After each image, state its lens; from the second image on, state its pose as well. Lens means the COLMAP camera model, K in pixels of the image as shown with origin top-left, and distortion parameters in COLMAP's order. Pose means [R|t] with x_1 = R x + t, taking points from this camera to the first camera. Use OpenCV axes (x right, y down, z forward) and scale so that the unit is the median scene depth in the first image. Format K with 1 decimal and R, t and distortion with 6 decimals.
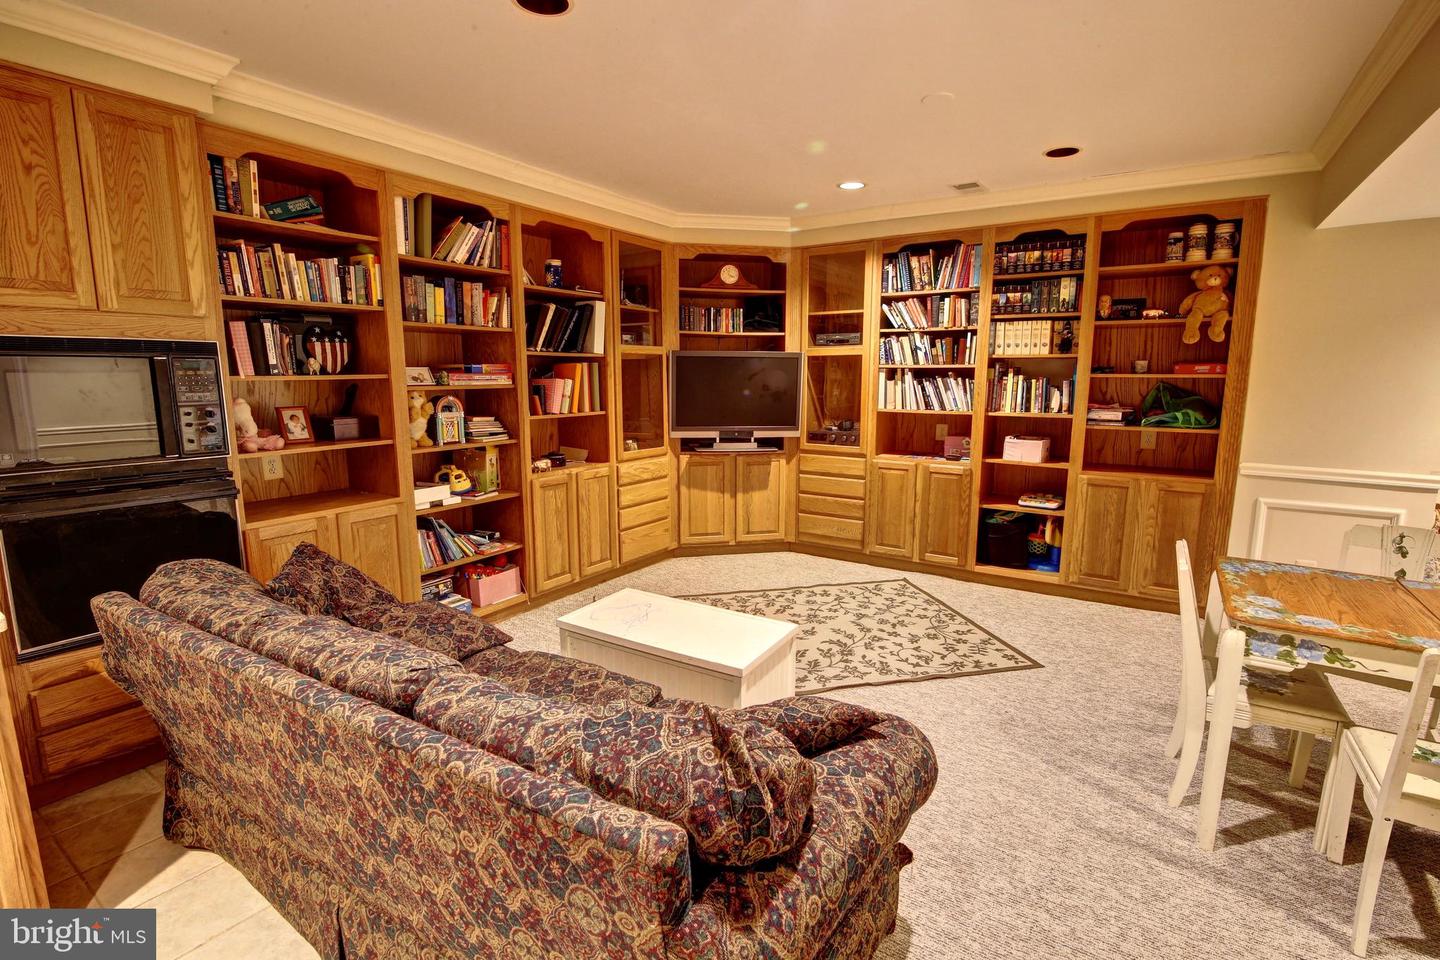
lens RADIAL K [[656.9, 0, 721.9], [0, 656.9, 479.7], [0, 0, 1]] dist [-0.018219, 0.000122]
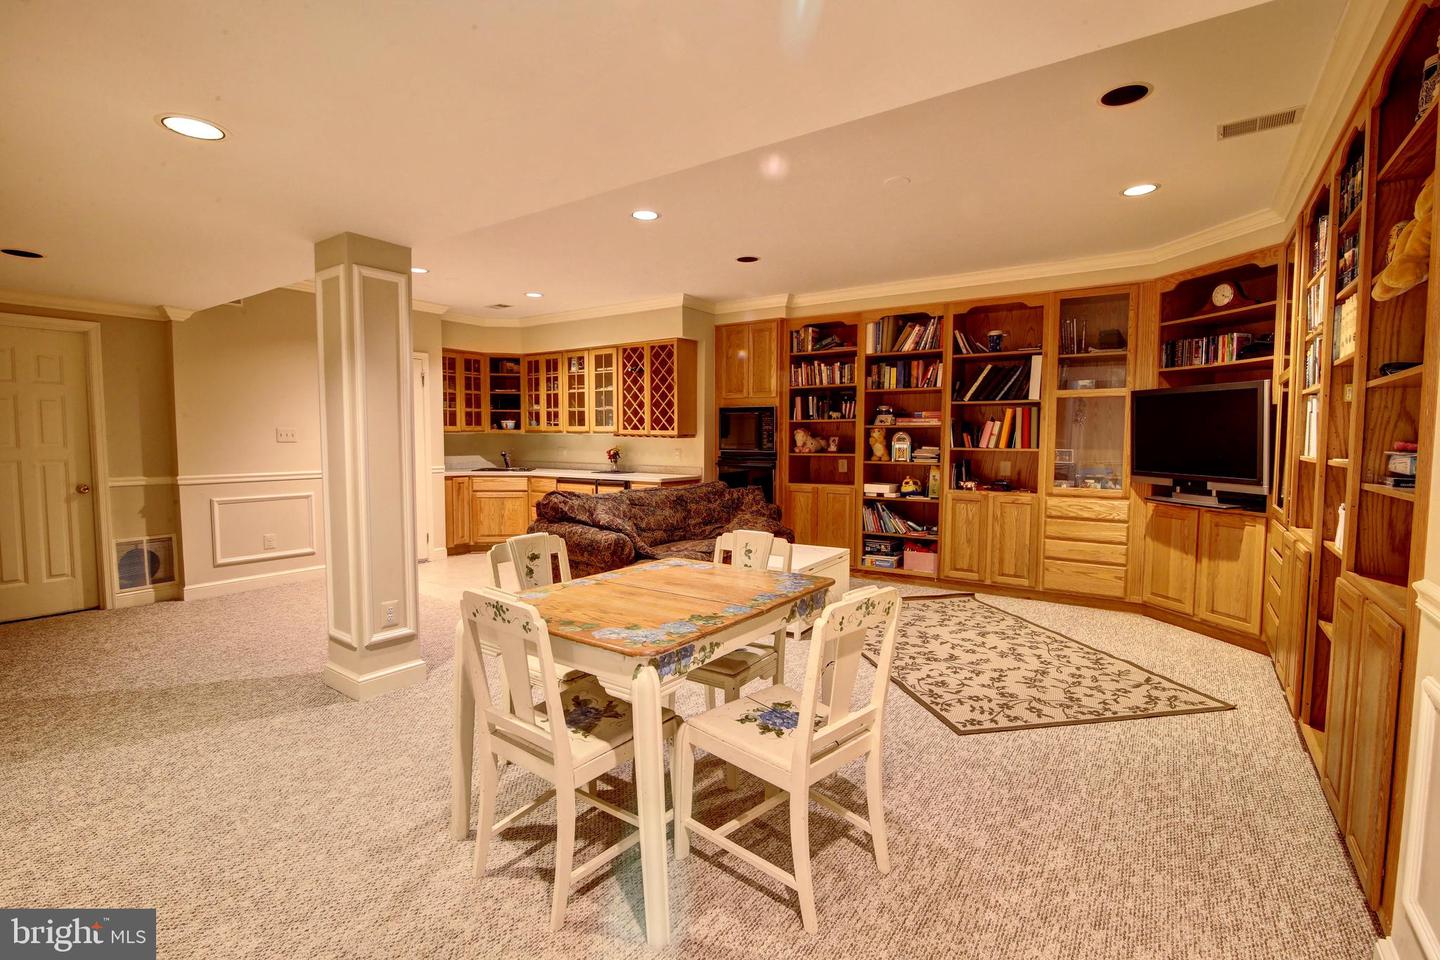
lens RADIAL K [[656.9, 0, 721.9], [0, 656.9, 479.7], [0, 0, 1]] dist [-0.018219, 0.000122]
pose [[-0.021351, 0.063477, -0.997755, 1.237321], [-0.162806, 0.984441, 0.066113, -0.045965], [0.986427, 0.163852, -0.010684, 0.599985]]
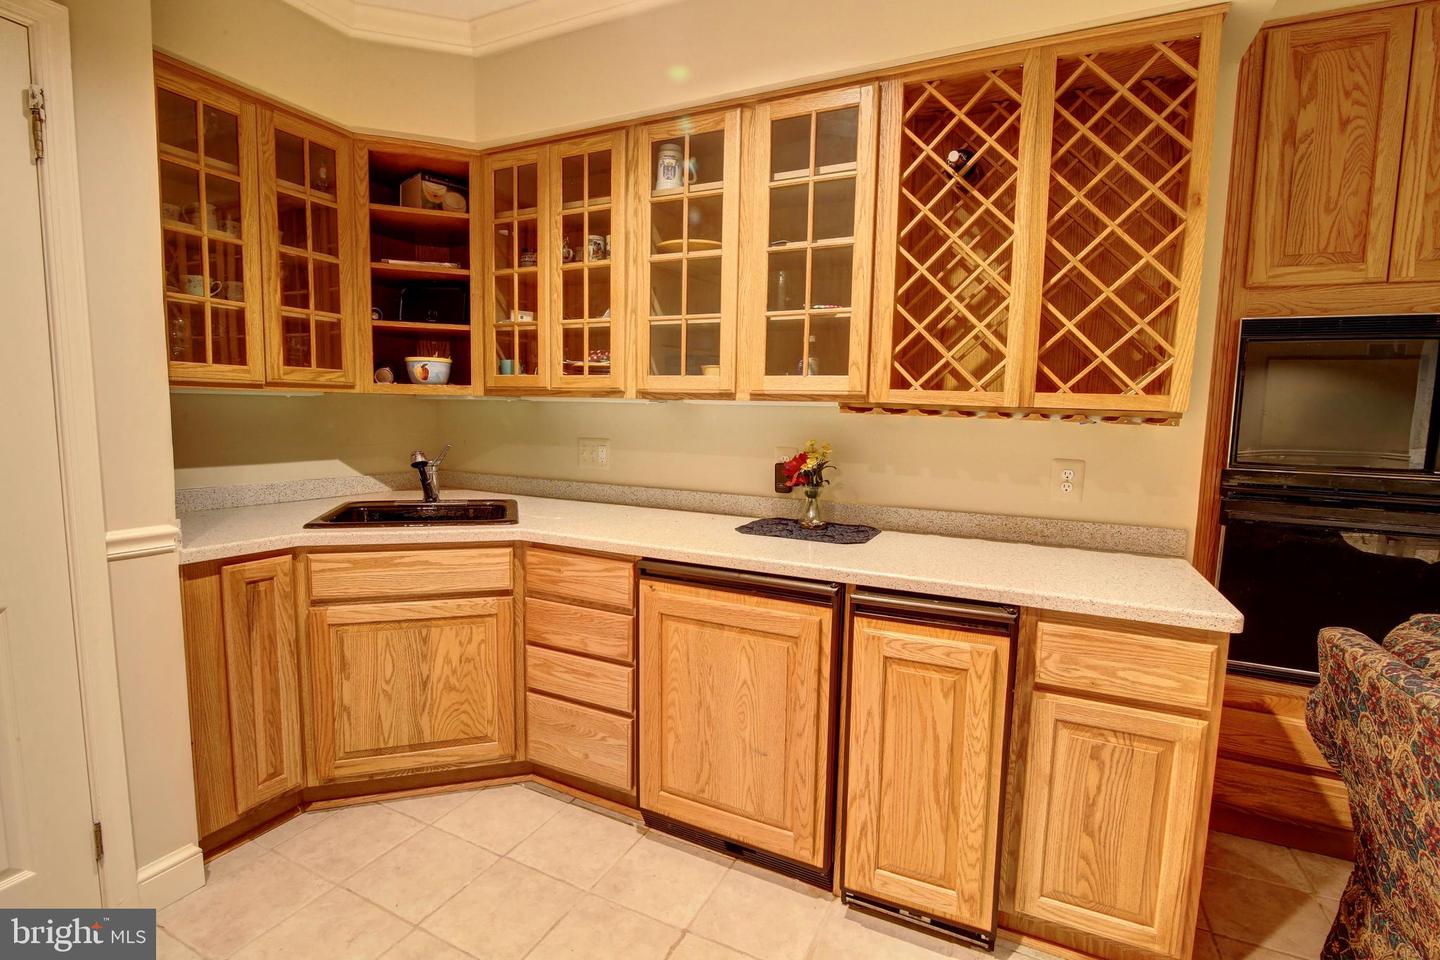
lens RADIAL K [[667.9, 0, 721.6], [0, 667.9, 479.4], [0, 0, 1]] dist [-0.004852, -0.000975]
pose [[0.135427, 0.102026, -0.985520, -0.150055], [-0.178785, 0.980872, 0.076977, 0.037854], [0.974523, 0.165771, 0.151077, 0.069432]]
